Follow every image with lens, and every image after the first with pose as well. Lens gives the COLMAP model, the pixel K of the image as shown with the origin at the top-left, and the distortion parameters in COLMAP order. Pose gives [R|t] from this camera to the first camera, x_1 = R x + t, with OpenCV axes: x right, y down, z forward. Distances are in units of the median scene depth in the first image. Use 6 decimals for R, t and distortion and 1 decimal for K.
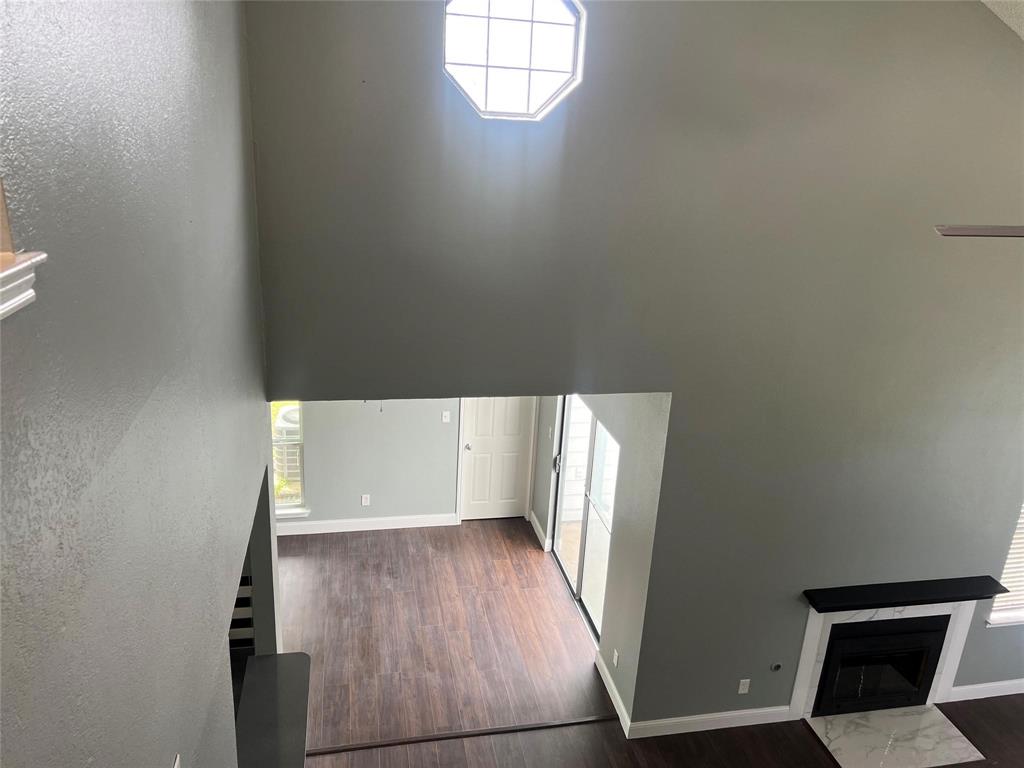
lens RADIAL K [[777.4, 0, 512.7], [0, 777.4, 387.8], [0, 0, 1]] dist [0.067251, -0.072270]
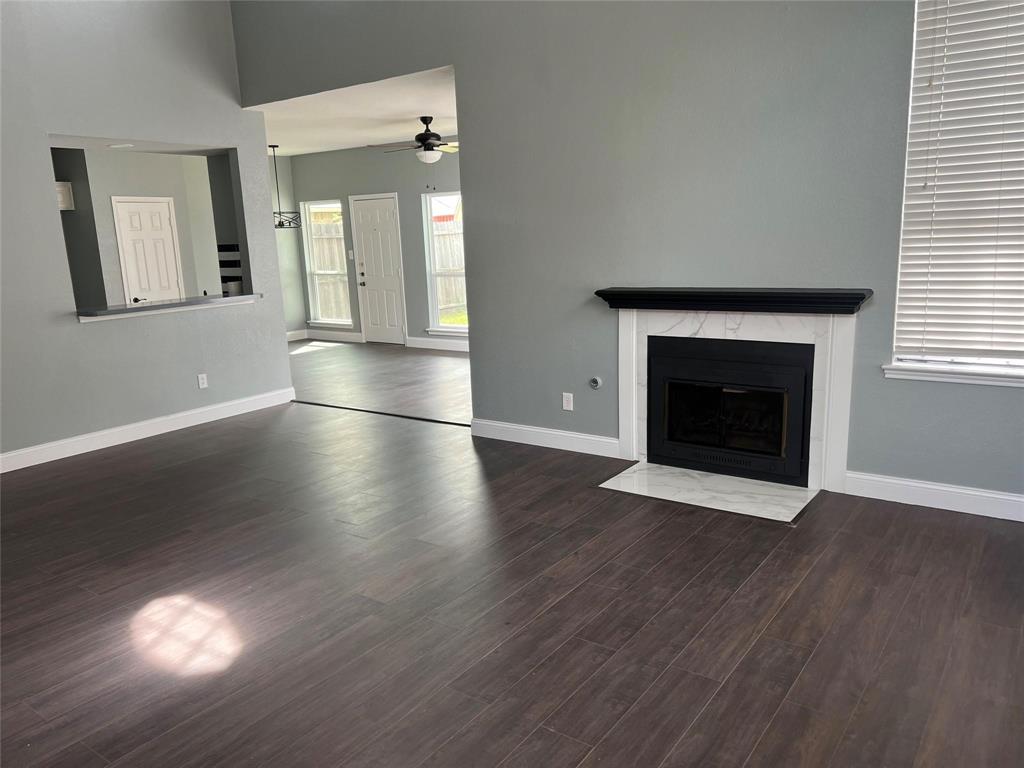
lens RADIAL K [[777.4, 0, 500.1], [0, 777.4, 385.9], [0, 0, 1]] dist [0.067251, -0.072270]
pose [[0.671168, 0.070208, -0.737973, 0.883419], [-0.165903, 0.984480, -0.057225, 0.407799], [0.722503, 0.160840, 0.672399, 0.298750]]
